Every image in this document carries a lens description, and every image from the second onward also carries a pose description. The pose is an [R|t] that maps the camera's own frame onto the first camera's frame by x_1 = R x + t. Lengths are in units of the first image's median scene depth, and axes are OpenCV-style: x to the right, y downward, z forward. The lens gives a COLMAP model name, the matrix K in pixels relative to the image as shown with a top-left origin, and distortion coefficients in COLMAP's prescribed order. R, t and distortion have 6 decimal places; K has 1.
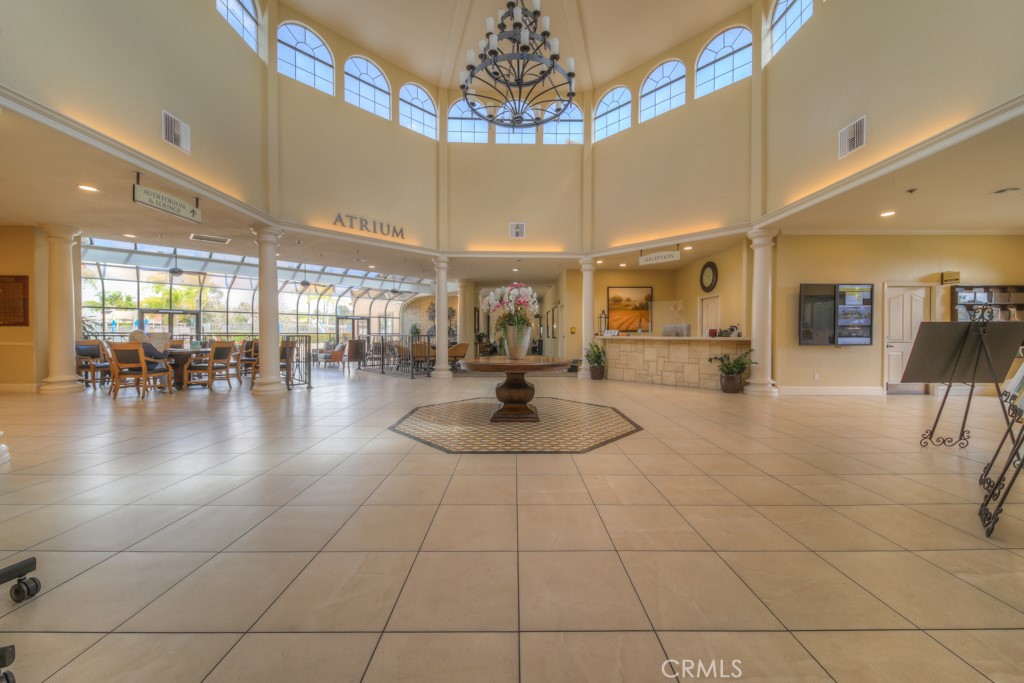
lens RADIAL K [[347.2, 0, 512.0], [0, 347.2, 341.5], [0, 0, 1]] dist [-0.025629, 0.007707]
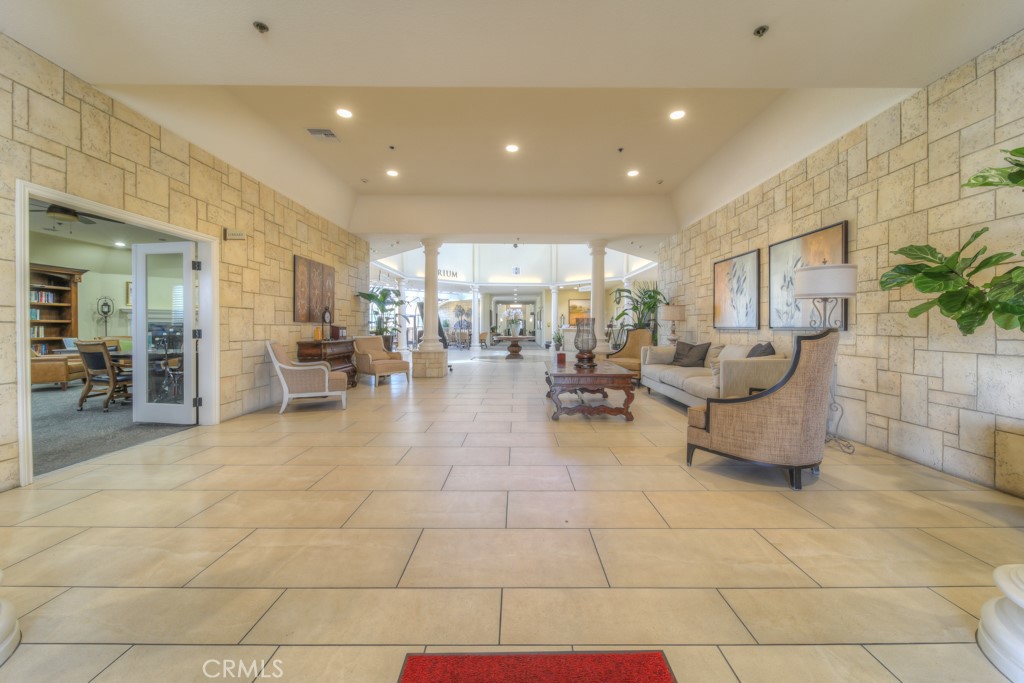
lens RADIAL K [[347.2, 0, 512.0], [0, 347.2, 341.5], [0, 0, 1]] dist [-0.025629, 0.007707]
pose [[0.999983, -0.001714, -0.005625, 0.002831], [0.001835, 0.999764, 0.021644, 0.015885], [0.005587, -0.021654, 0.999750, -0.855423]]
